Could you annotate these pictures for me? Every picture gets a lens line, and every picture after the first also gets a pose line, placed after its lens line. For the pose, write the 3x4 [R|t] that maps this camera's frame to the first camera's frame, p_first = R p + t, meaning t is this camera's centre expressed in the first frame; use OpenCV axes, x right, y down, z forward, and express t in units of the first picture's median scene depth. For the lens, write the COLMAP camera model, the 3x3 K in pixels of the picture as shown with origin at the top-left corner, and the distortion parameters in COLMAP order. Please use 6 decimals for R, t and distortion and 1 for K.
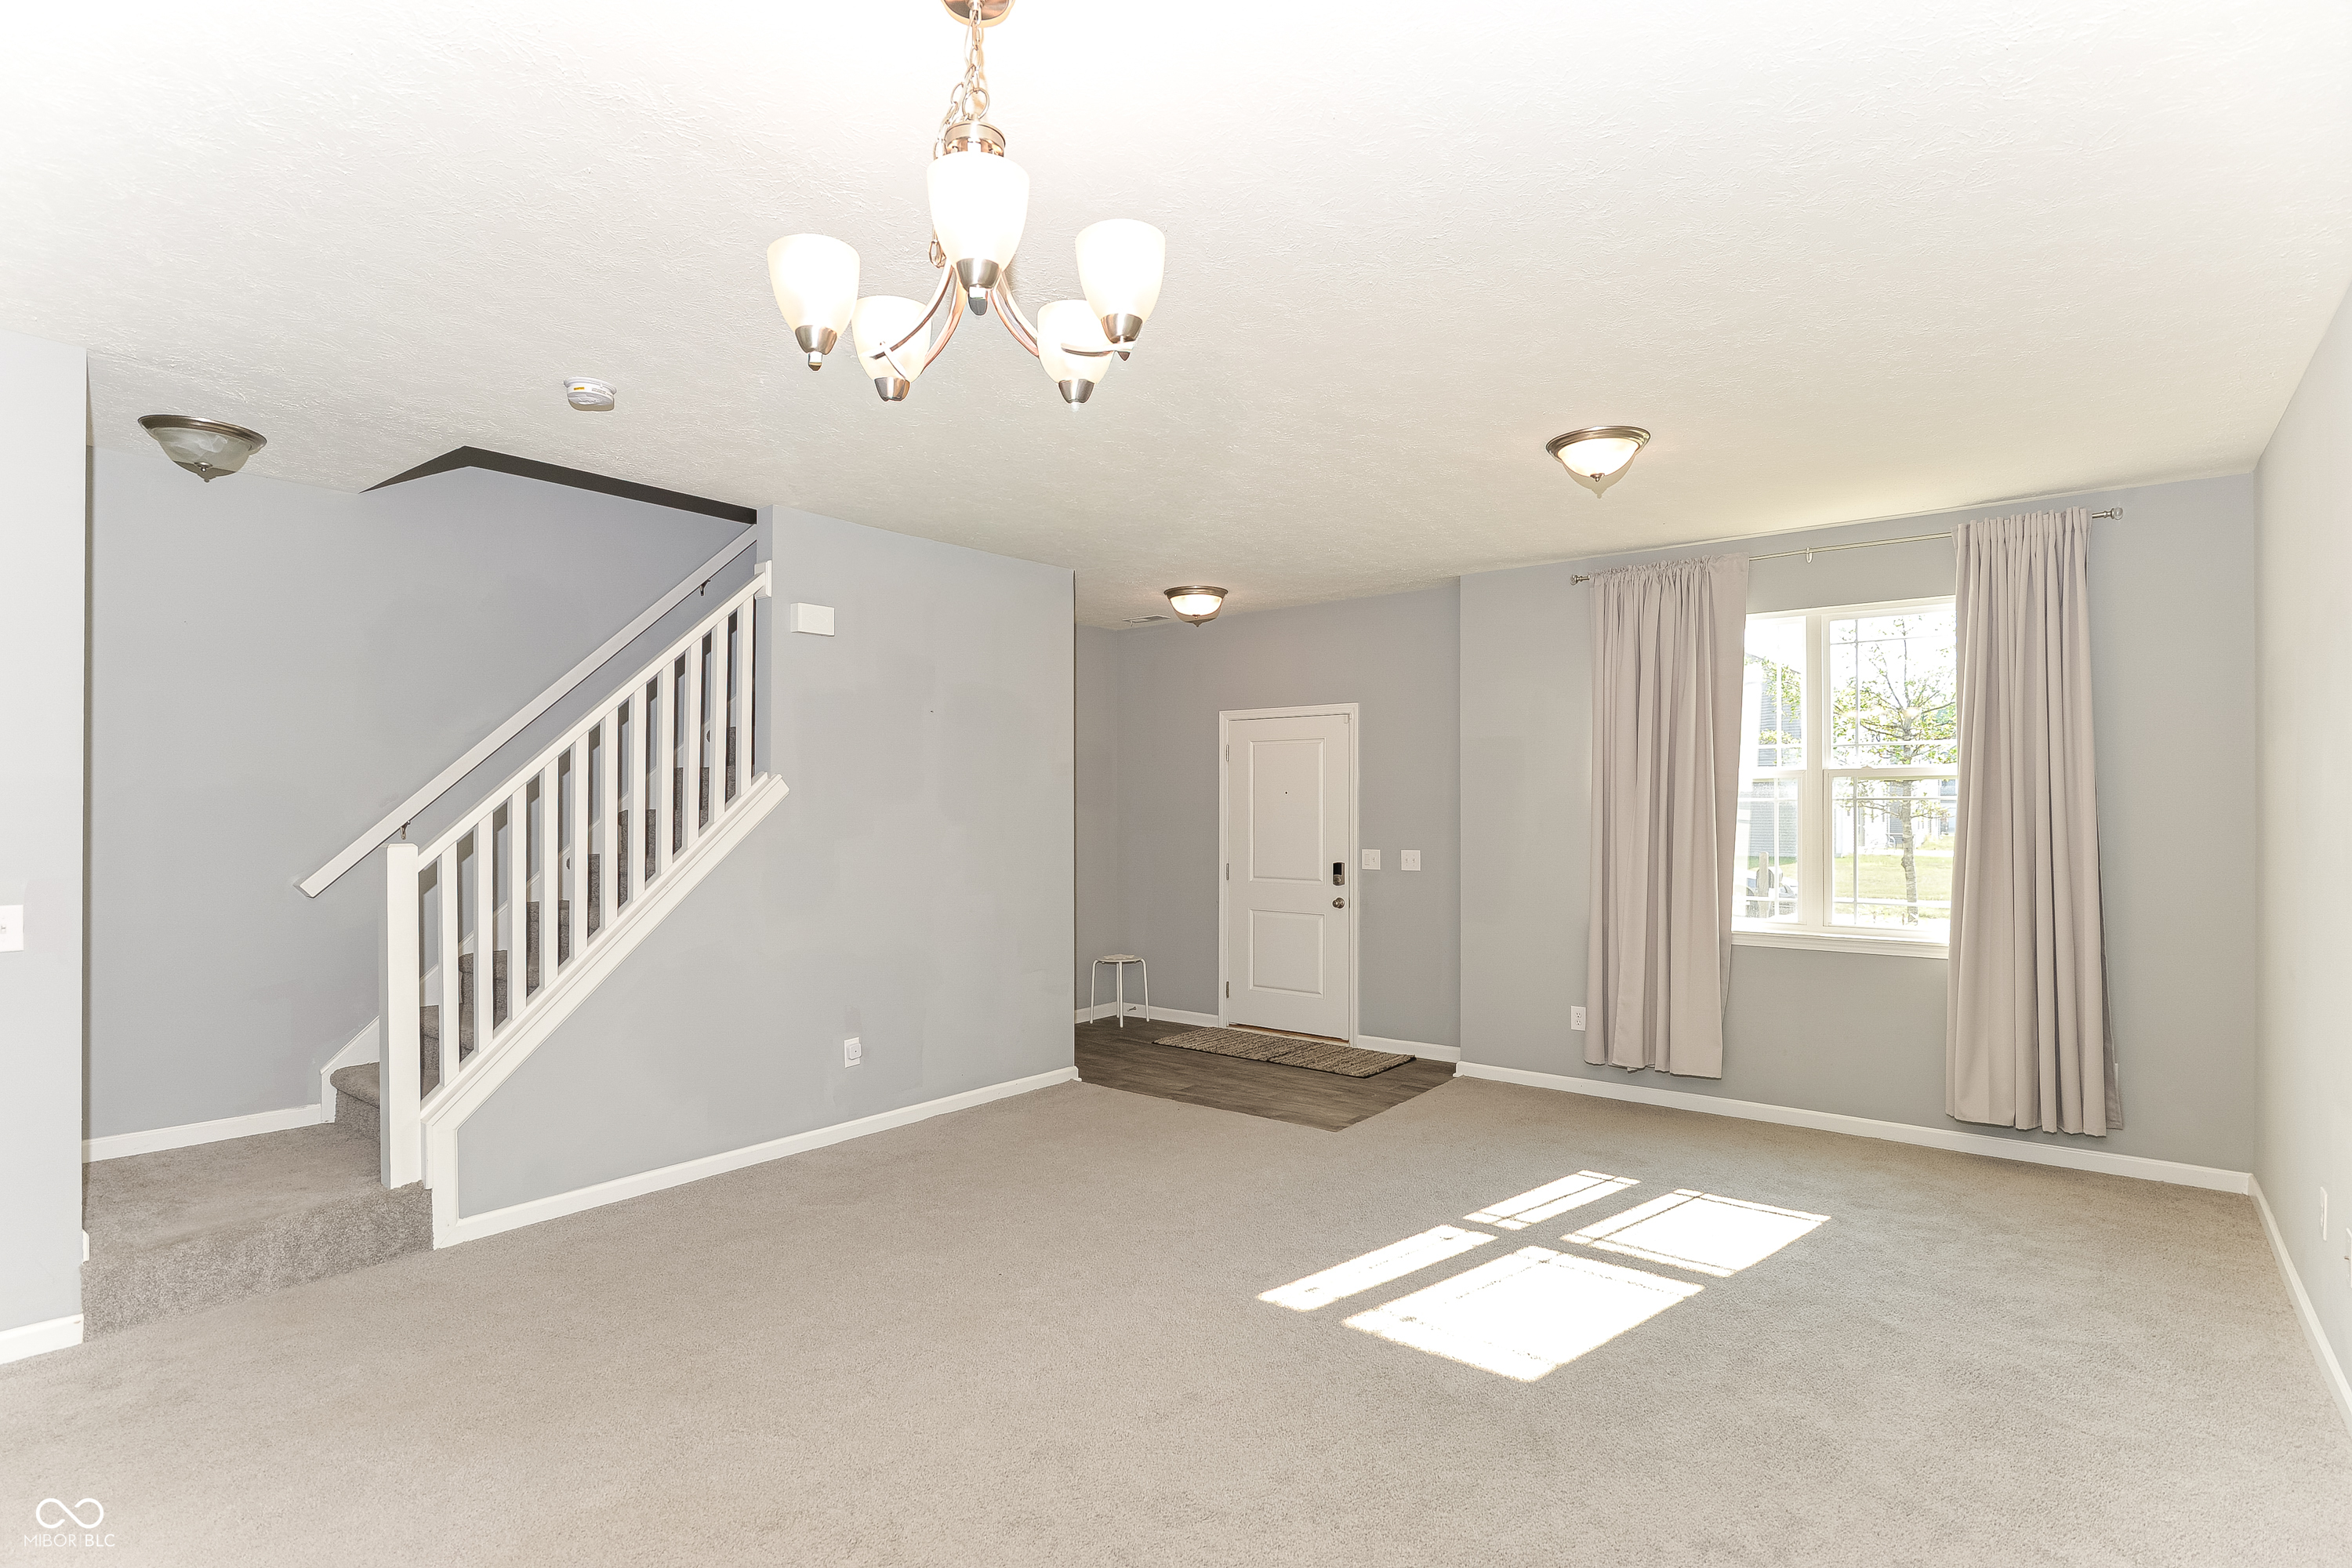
lens RADIAL K [[1162.4, 0, 1177.7], [0, 1162.4, 809.6], [0, 0, 1]] dist [-0.004445, -0.000464]
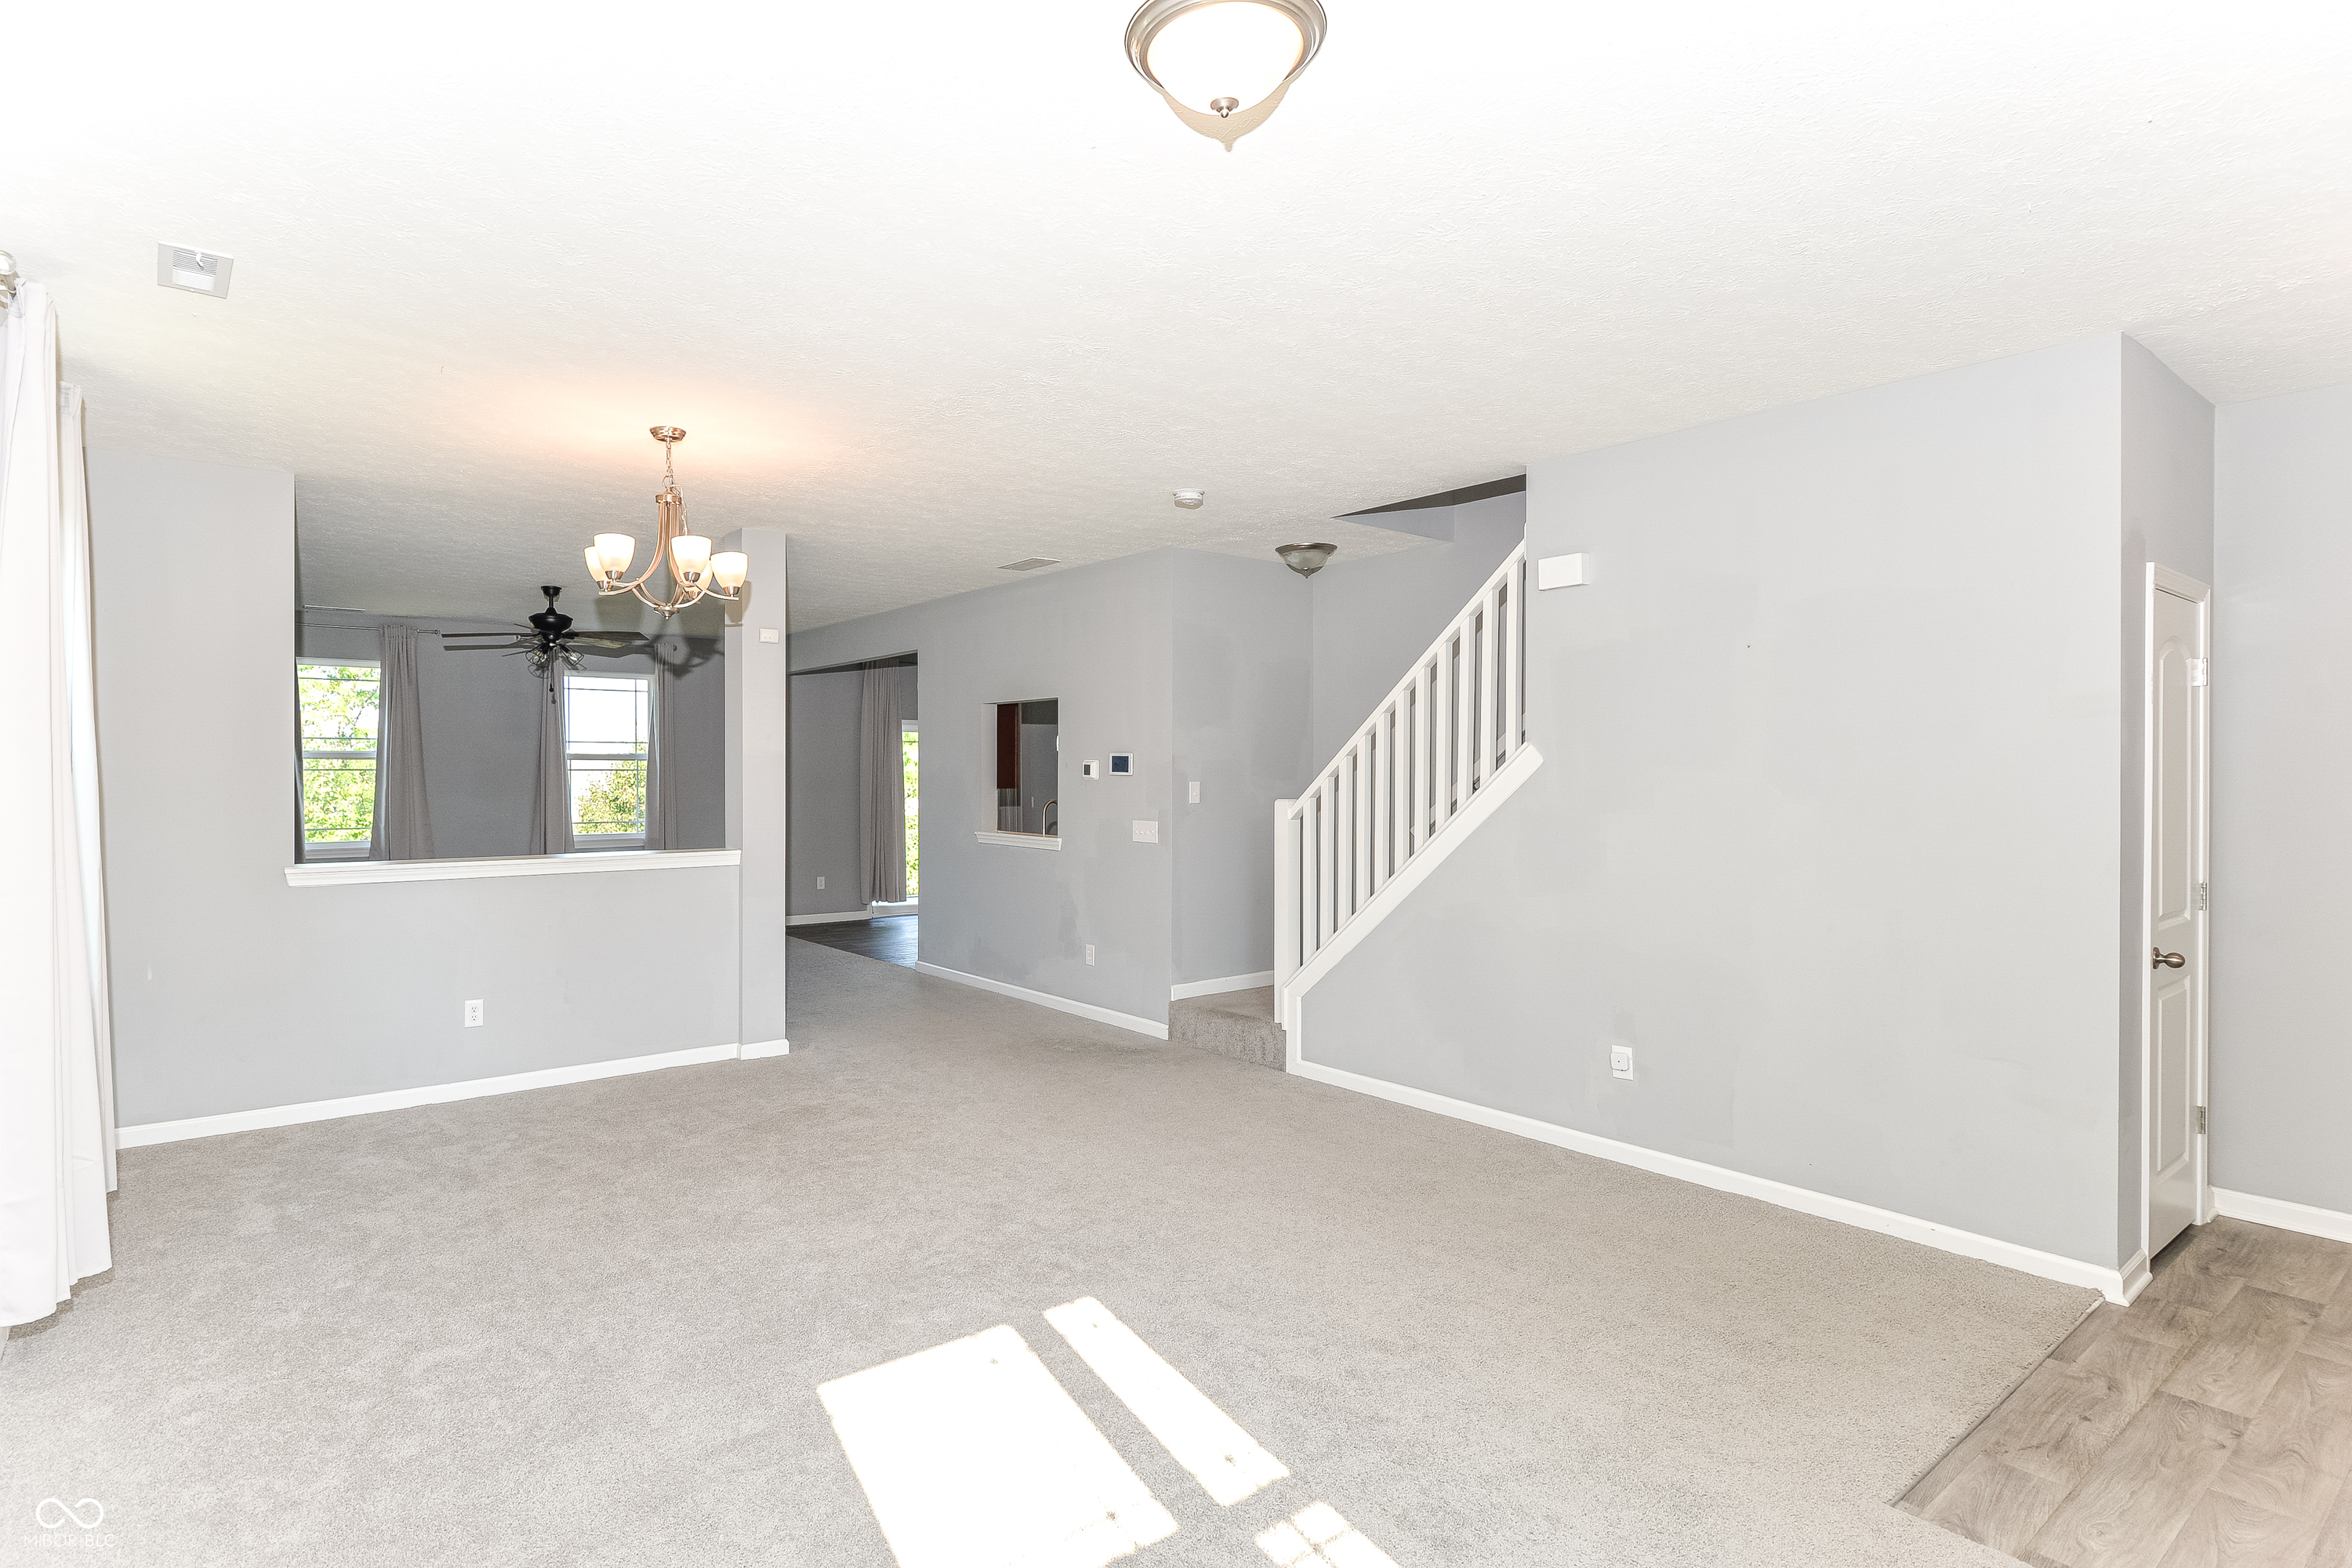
lens RADIAL K [[1138.7, 0, 1012.5], [0, 1138.7, 784.3], [0, 0, 1]] dist [-0.001272, -0.000216]
pose [[-0.291101, -0.006252, -0.956672, 0.598074], [-0.011541, 0.999929, -0.003023, 0.012947], [0.956623, 0.010161, -0.291153, 0.756387]]
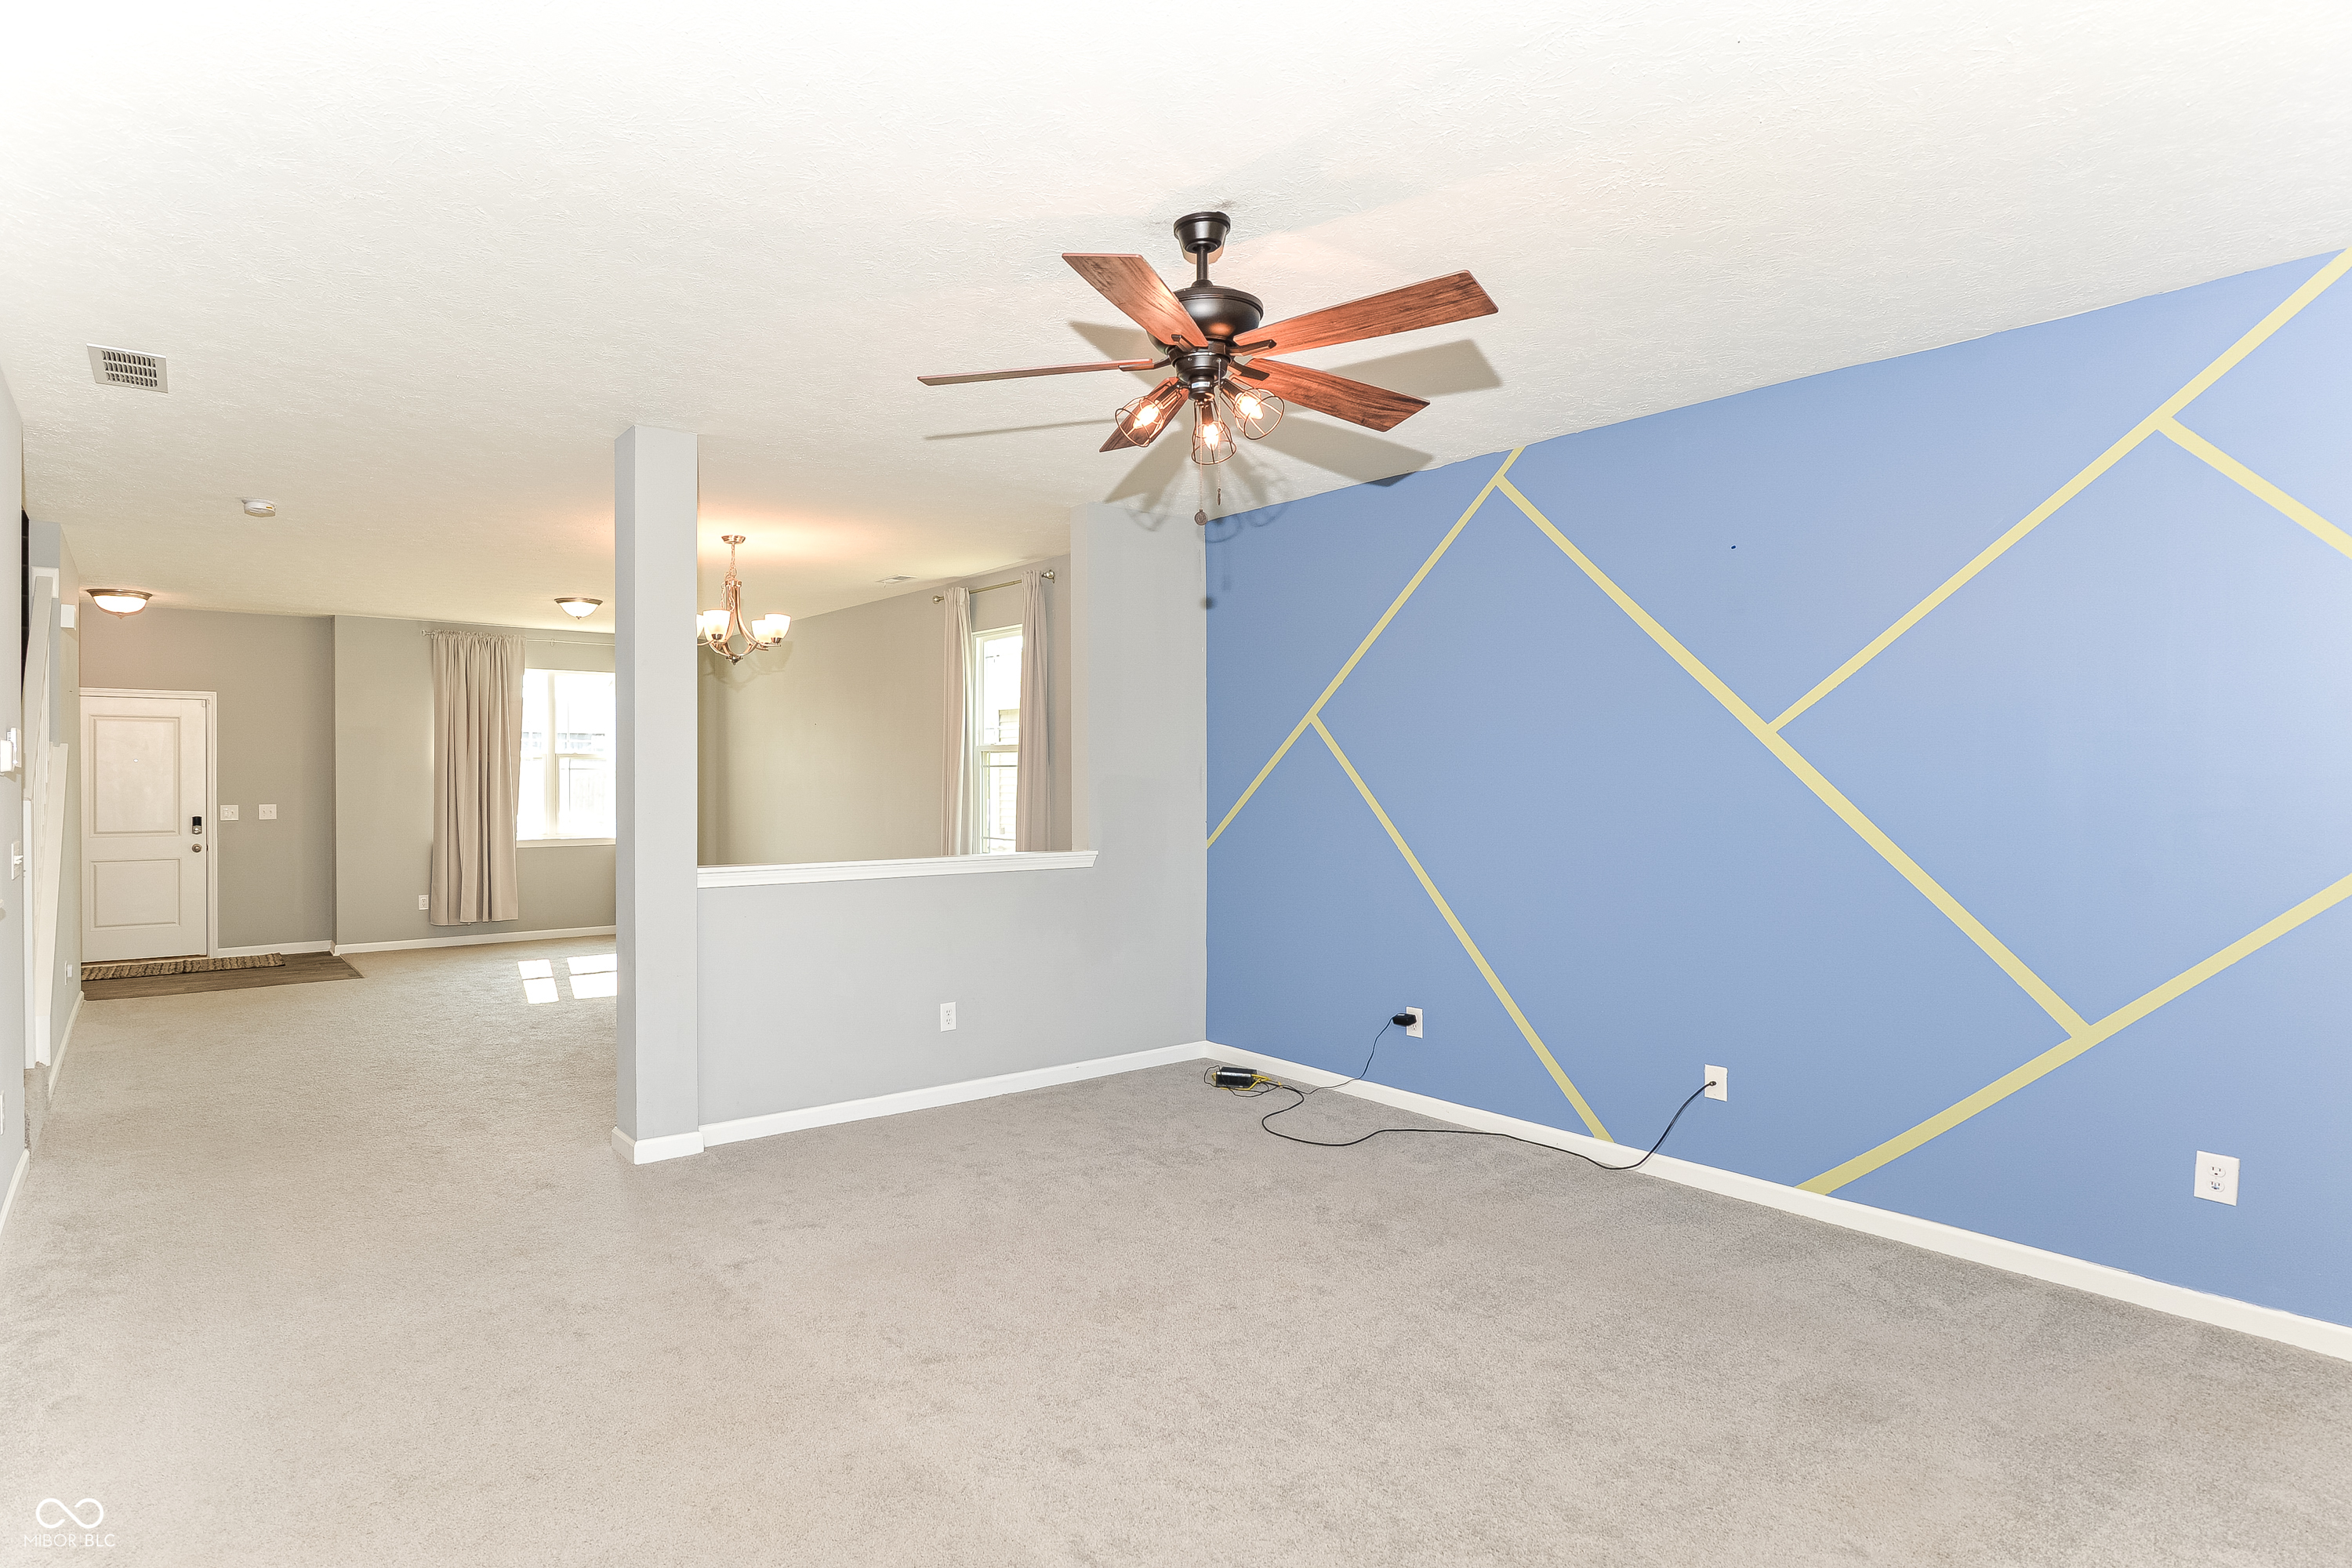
lens RADIAL K [[1190.4, 0, 1000.2], [0, 1190.4, 780.0], [0, 0, 1]] dist [-0.004043, -0.000860]
pose [[0.313575, -0.005002, 0.949550, -1.073473], [0.002747, 0.999987, 0.004361, 0.003258], [-0.949560, 0.001240, 0.313584, -0.314220]]
